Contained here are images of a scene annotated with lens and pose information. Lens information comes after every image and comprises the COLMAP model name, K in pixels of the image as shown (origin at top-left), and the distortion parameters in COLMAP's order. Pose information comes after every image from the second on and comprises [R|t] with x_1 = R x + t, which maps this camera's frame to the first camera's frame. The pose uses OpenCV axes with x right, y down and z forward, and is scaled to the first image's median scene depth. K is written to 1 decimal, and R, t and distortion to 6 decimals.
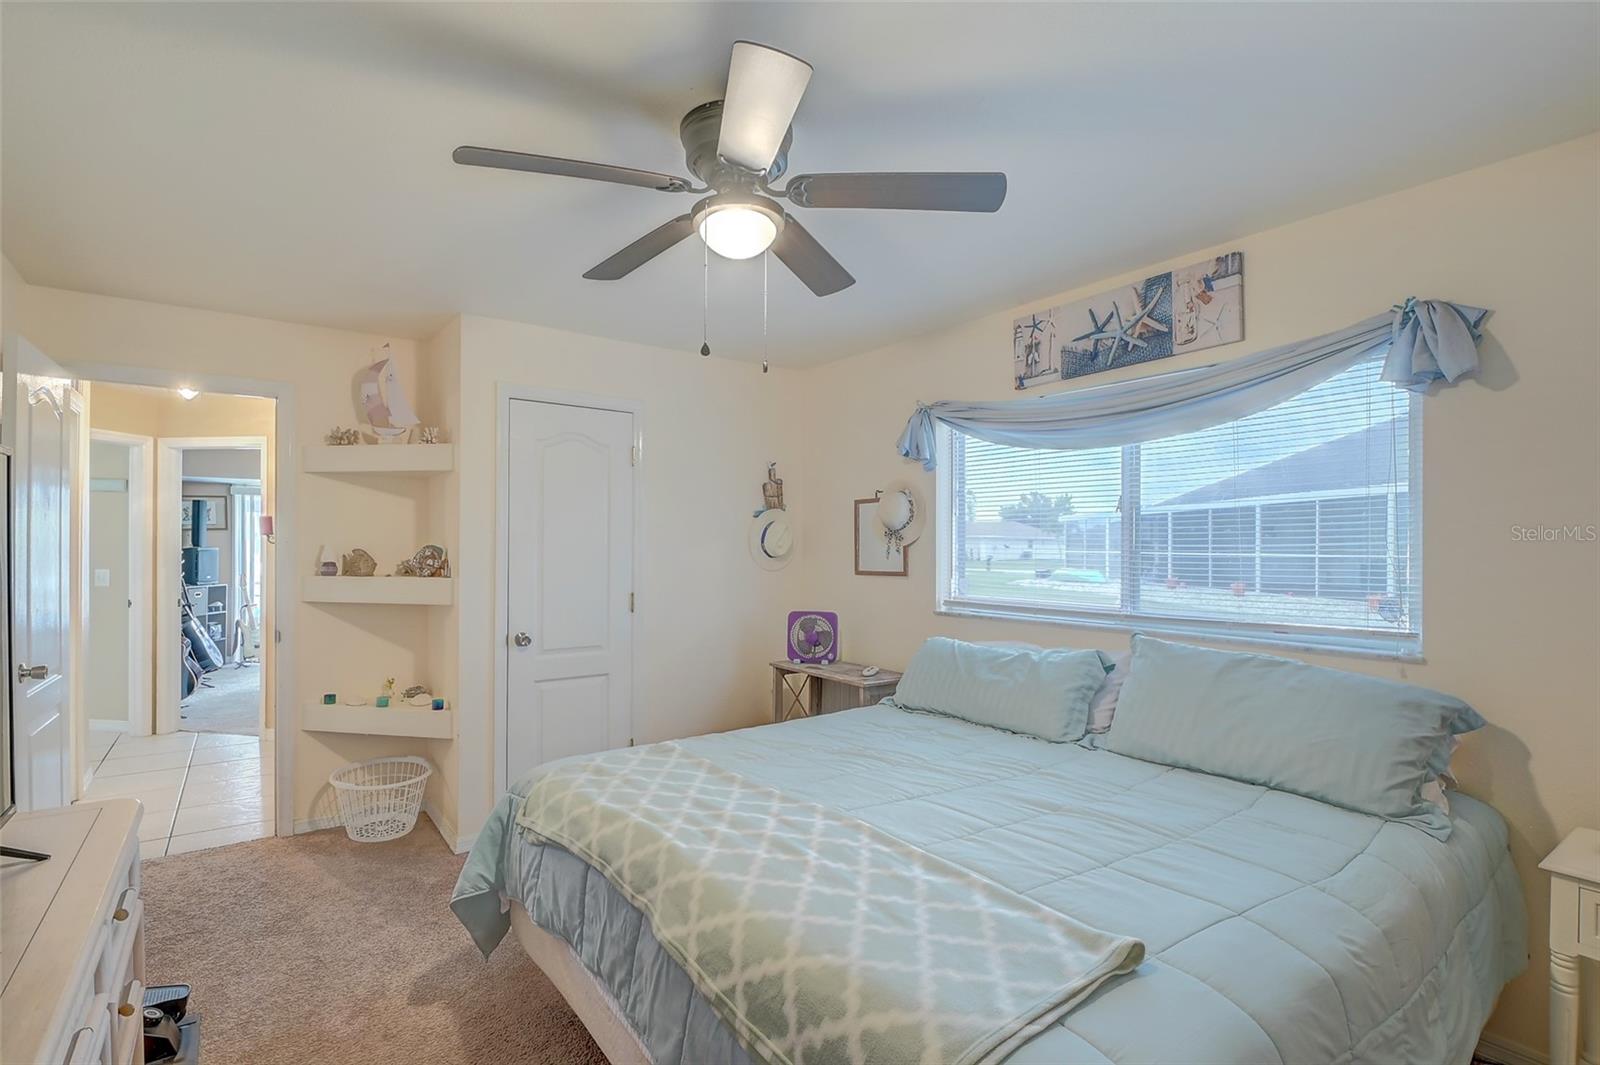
lens RADIAL K [[752.2, 0, 794.6], [0, 752.2, 541.6], [0, 0, 1]] dist [-0.000559, -0.001519]
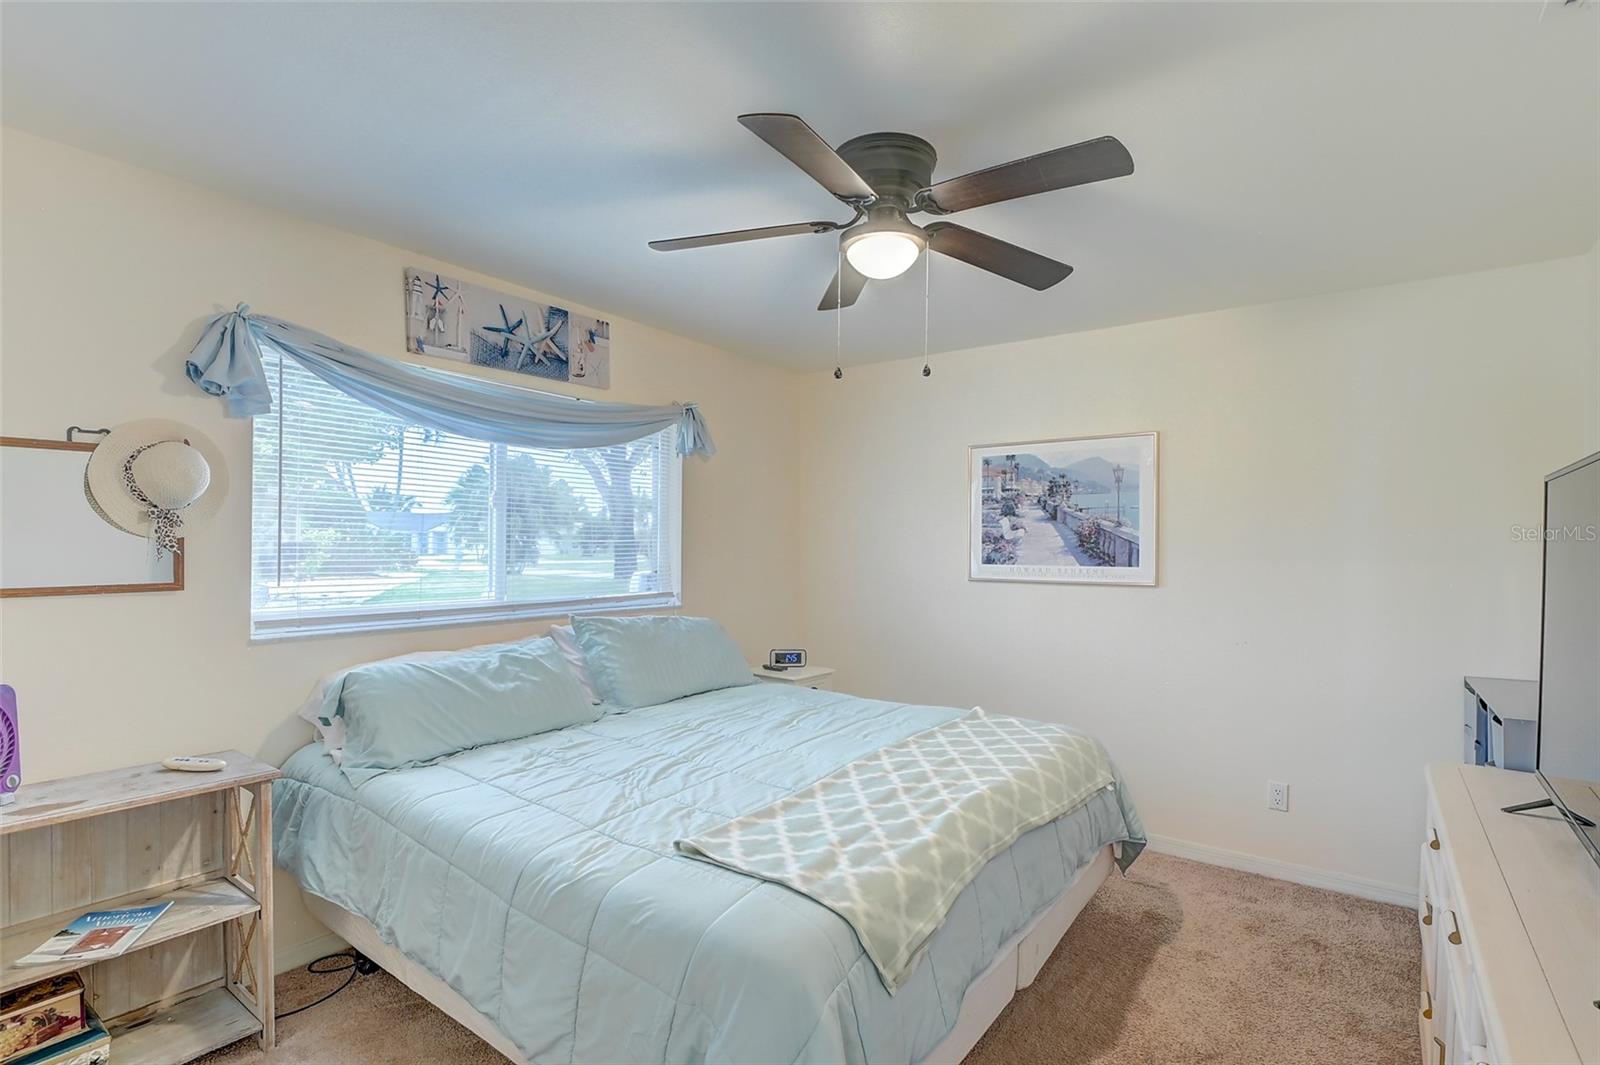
lens RADIAL K [[752.2, 0, 794.6], [0, 752.2, 541.6], [0, 0, 1]] dist [-0.000559, -0.001519]
pose [[-0.290723, -0.004495, 0.956797, -0.755676], [-0.018781, 0.999823, -0.001009, 0.001165], [-0.956623, -0.018264, -0.290756, 1.006254]]
